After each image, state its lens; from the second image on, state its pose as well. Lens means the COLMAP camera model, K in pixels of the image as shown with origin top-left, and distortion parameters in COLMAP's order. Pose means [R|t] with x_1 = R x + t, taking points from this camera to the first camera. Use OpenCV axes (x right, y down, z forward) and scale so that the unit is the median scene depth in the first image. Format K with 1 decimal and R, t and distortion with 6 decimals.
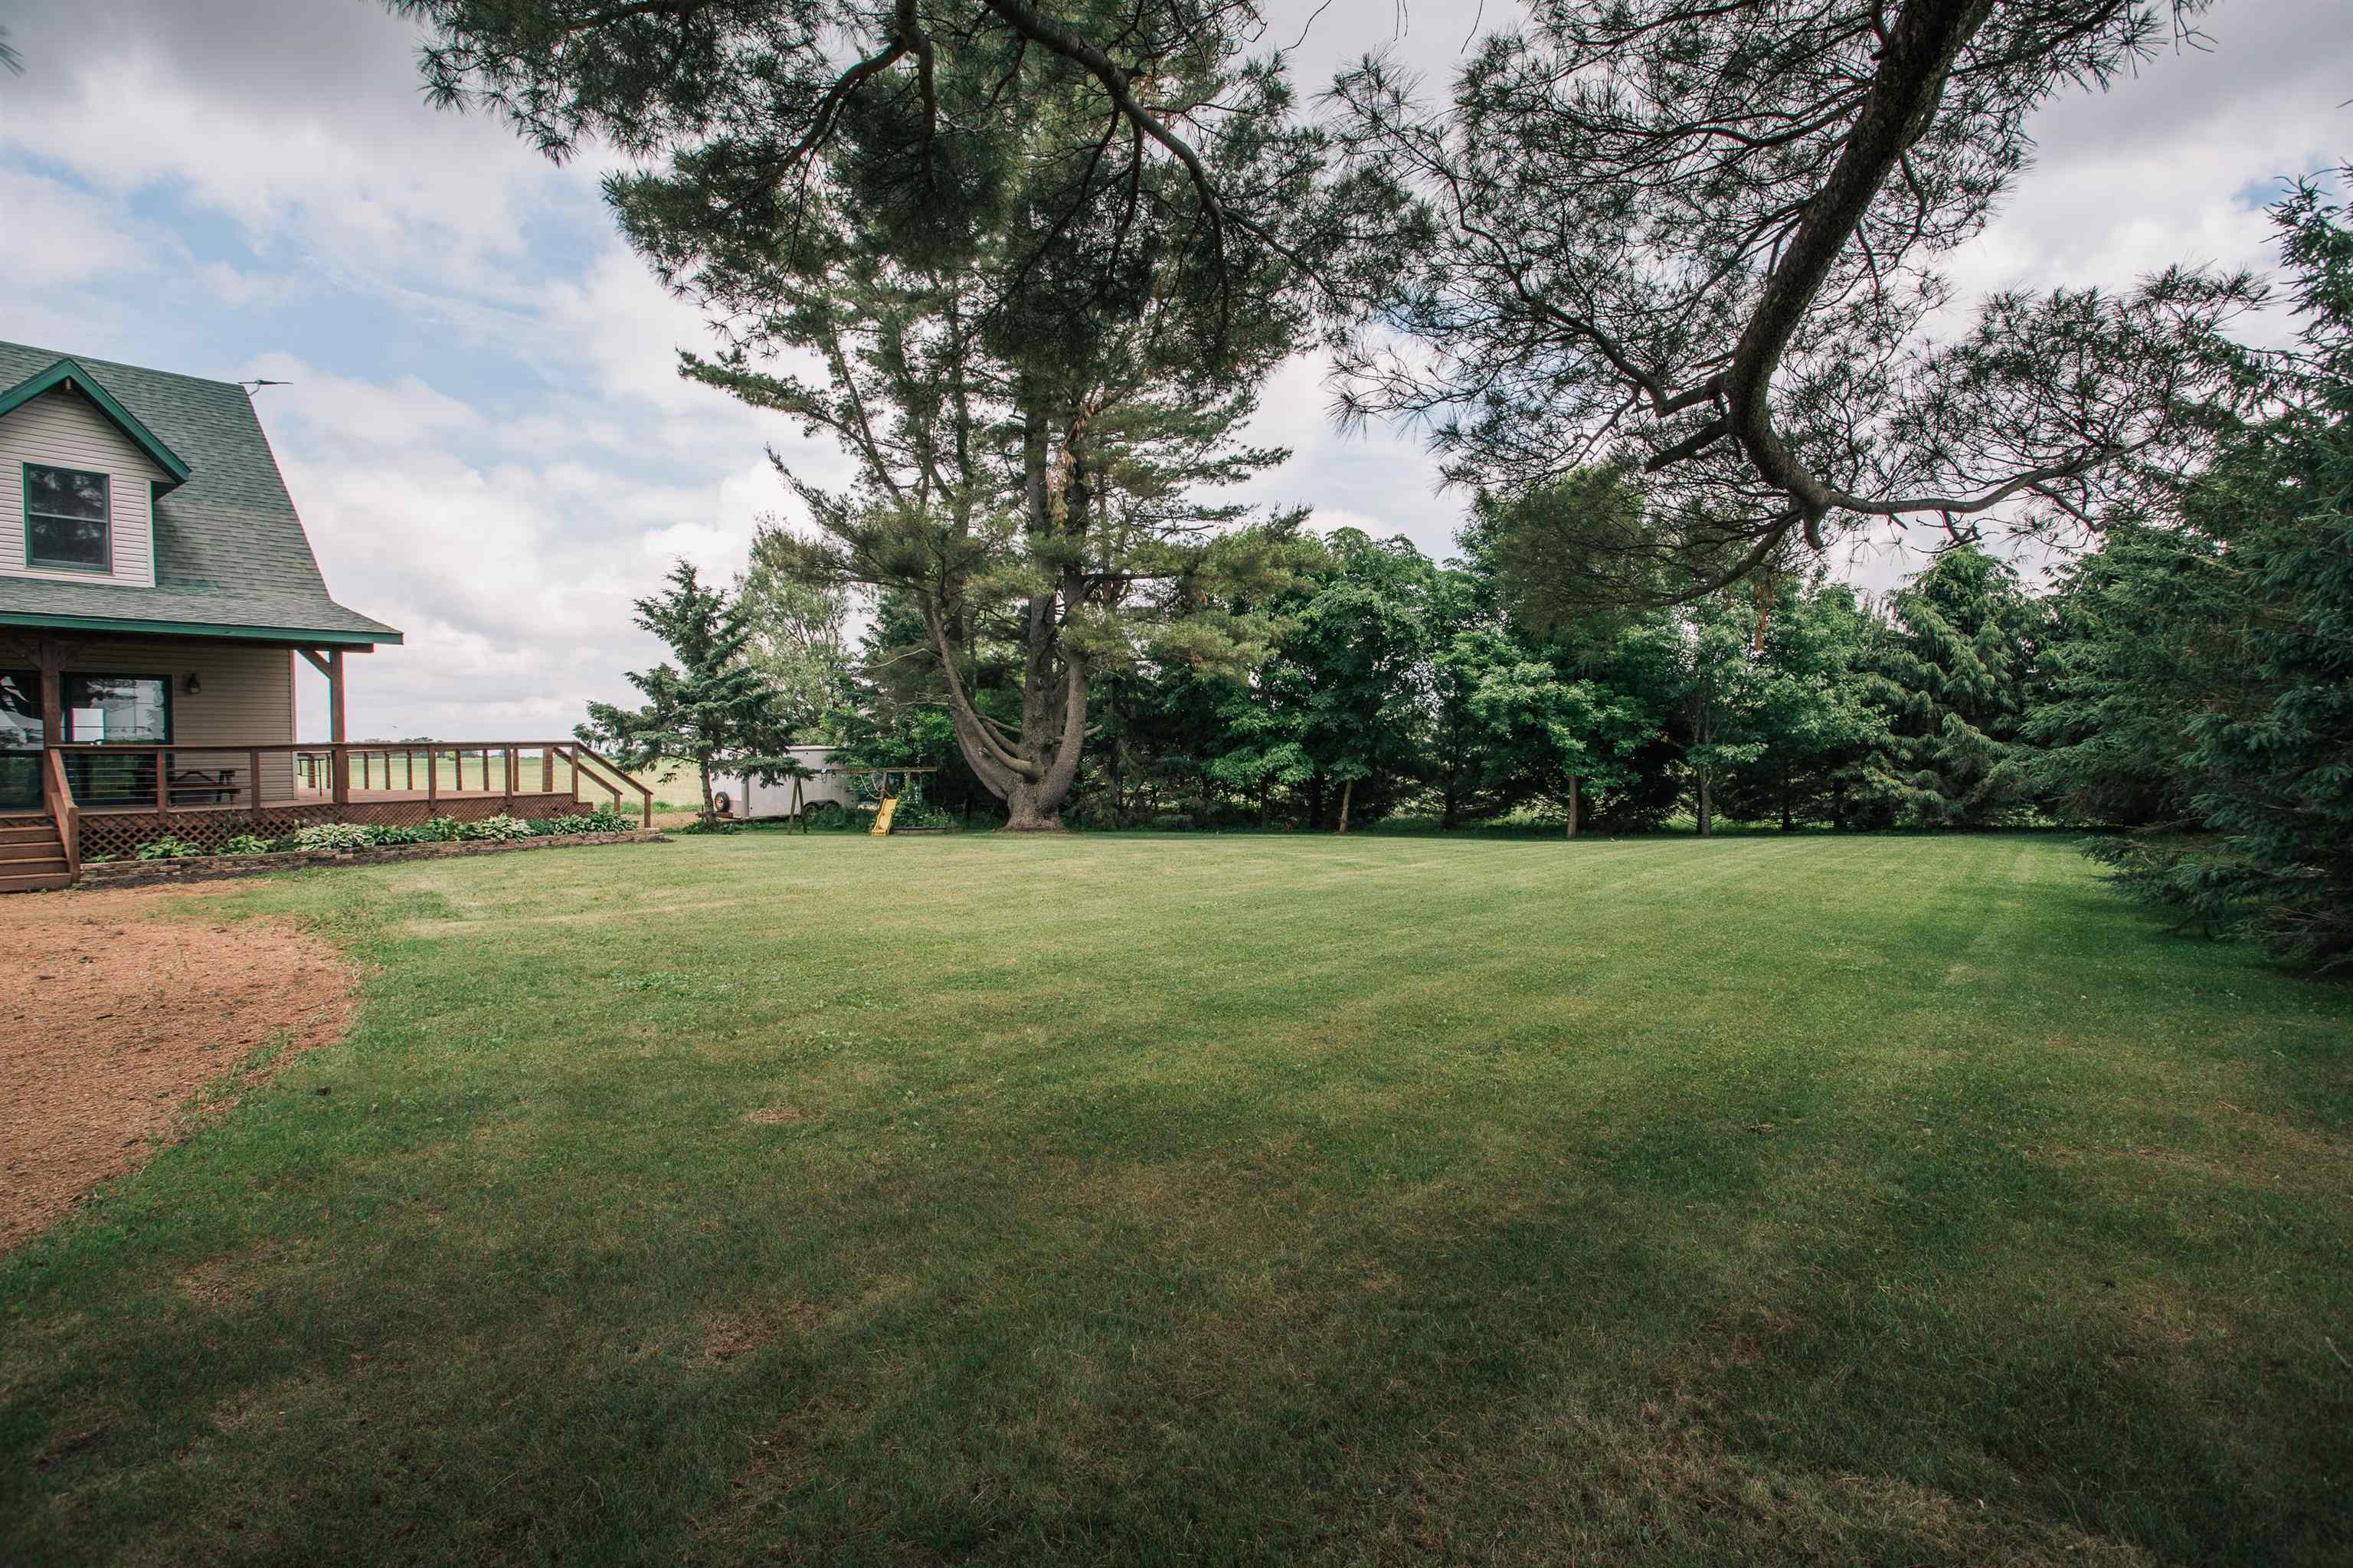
lens RADIAL K [[1117.0, 0, 1173.5], [0, 1117.0, 770.7], [0, 0, 1]] dist [-0.002636, 0.000271]
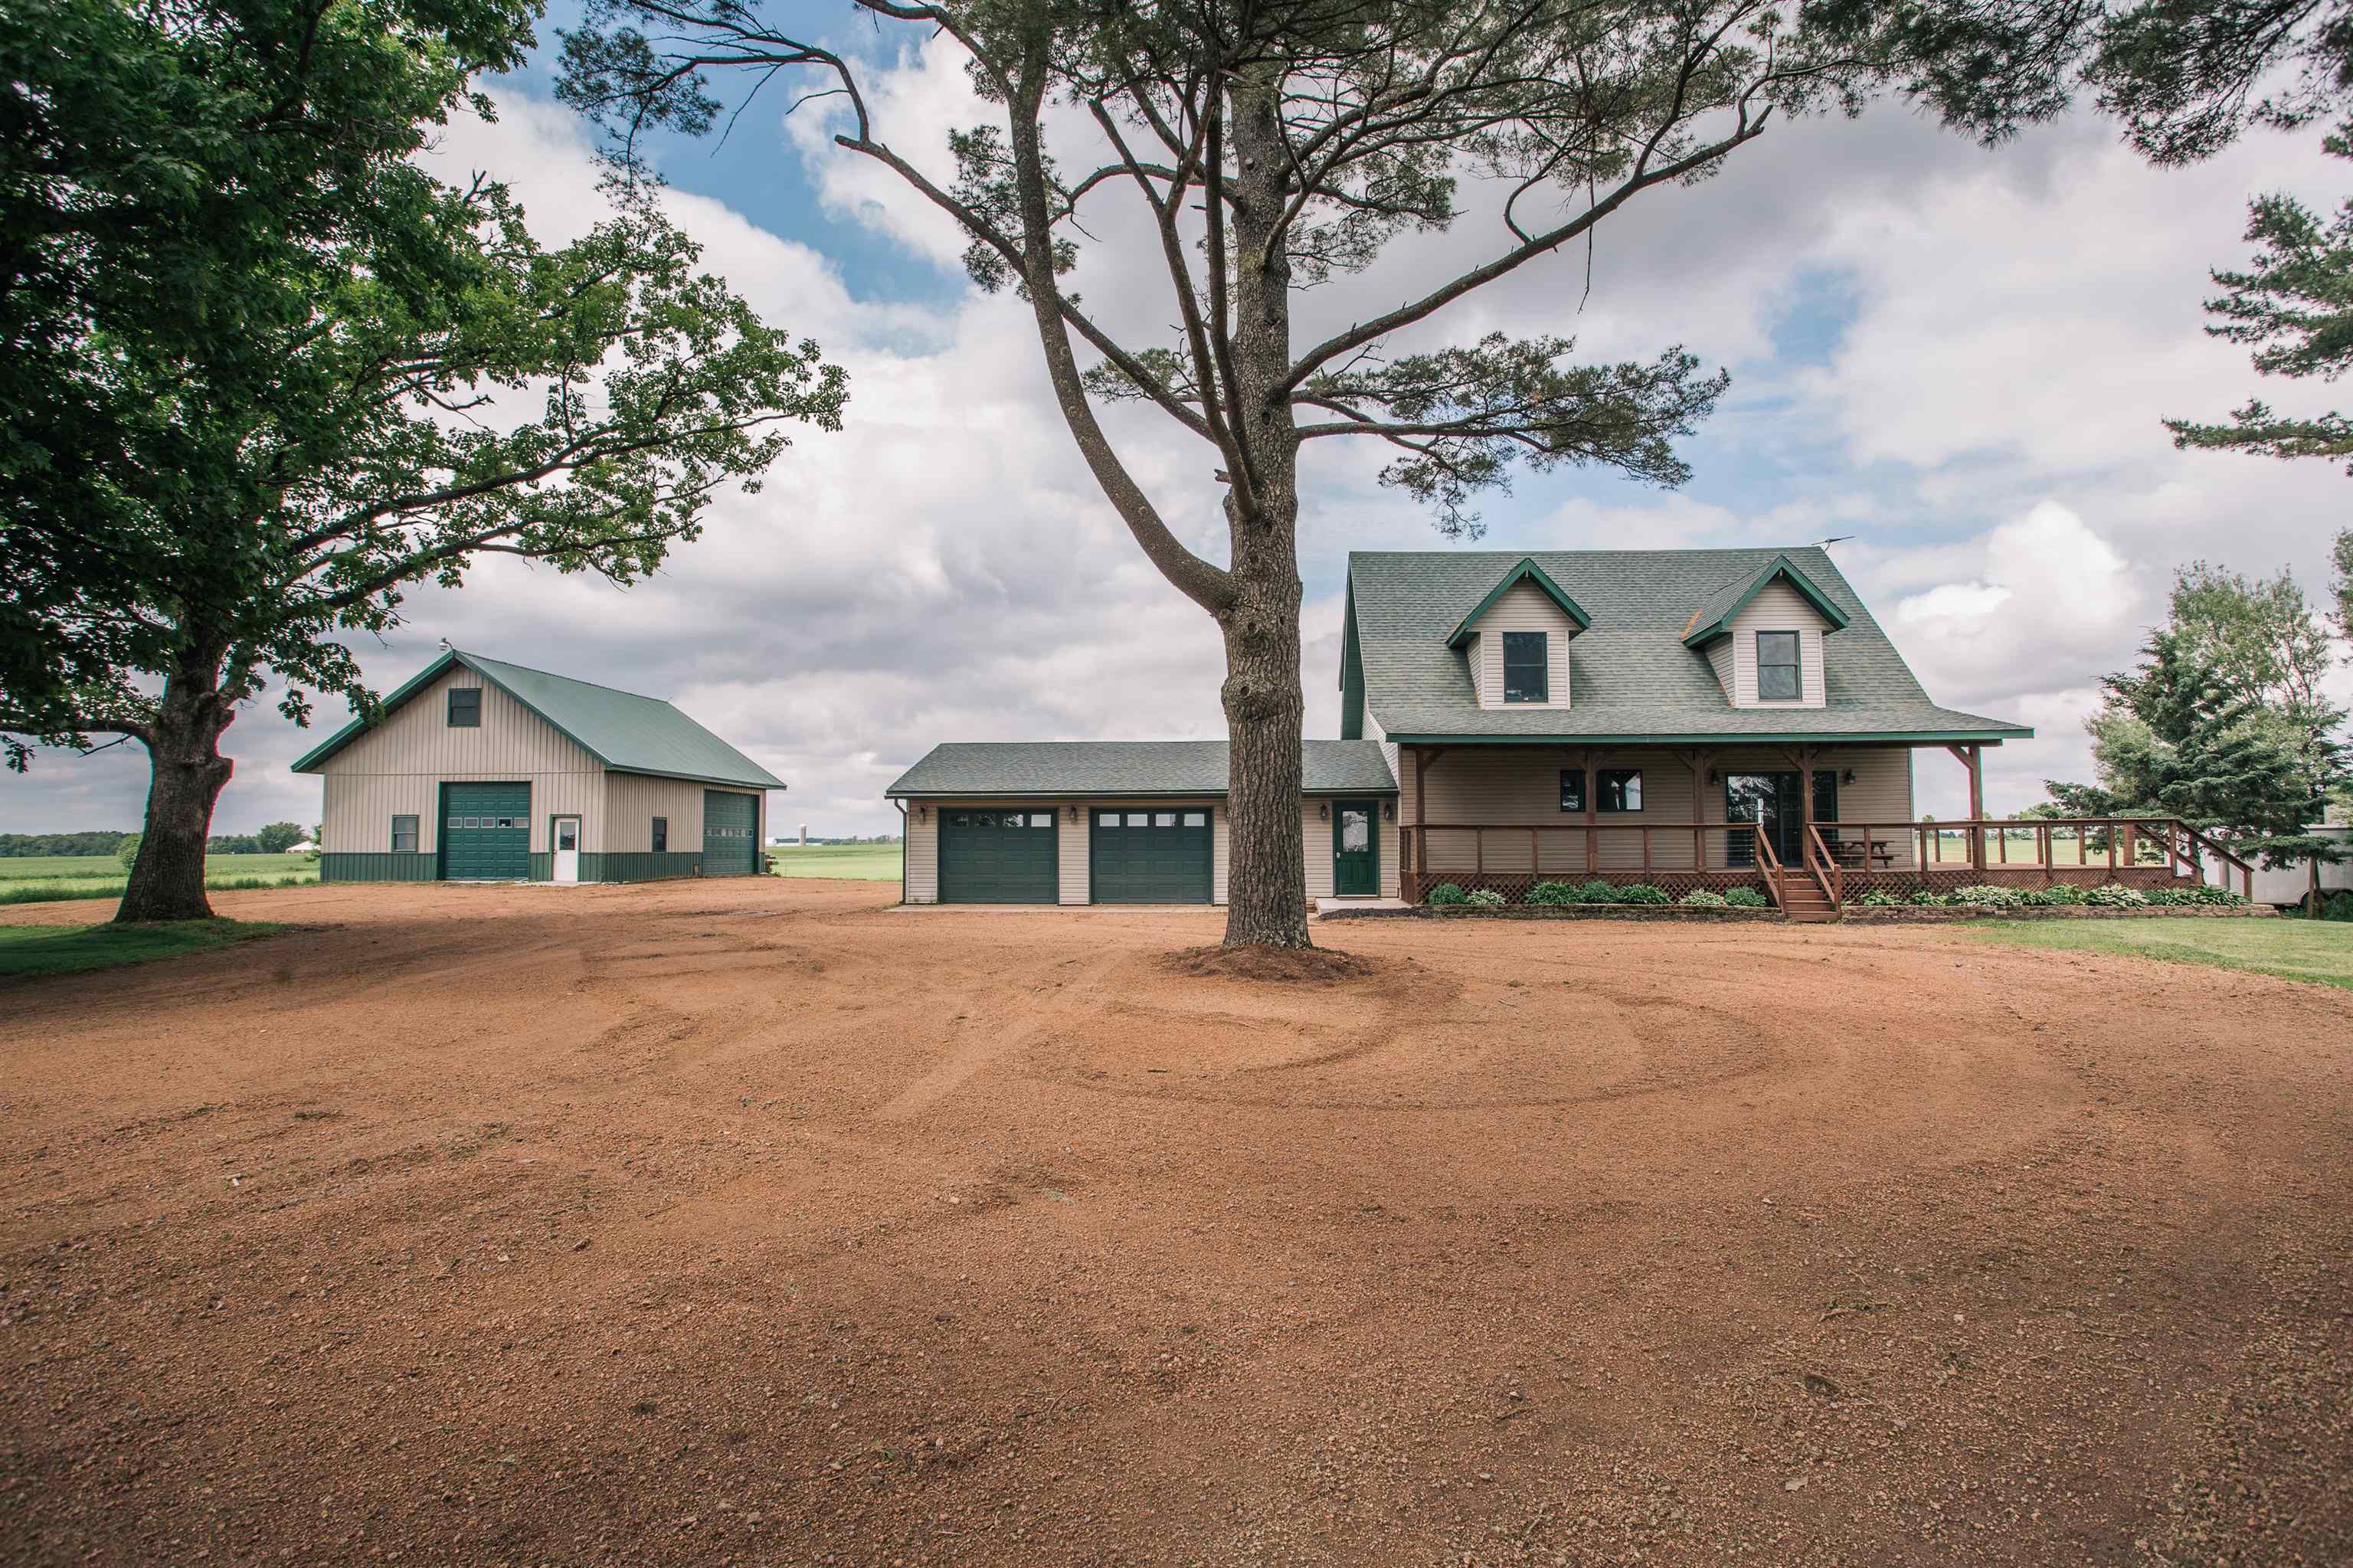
lens RADIAL K [[1117.0, 0, 1178.5], [0, 1117.0, 778.0], [0, 0, 1]] dist [-0.002636, 0.000271]
pose [[0.564404, -0.039909, -0.824533, -0.157753], [-0.016916, 0.998062, -0.059887, 0.011999], [0.825325, 0.047748, 0.562636, -0.297503]]
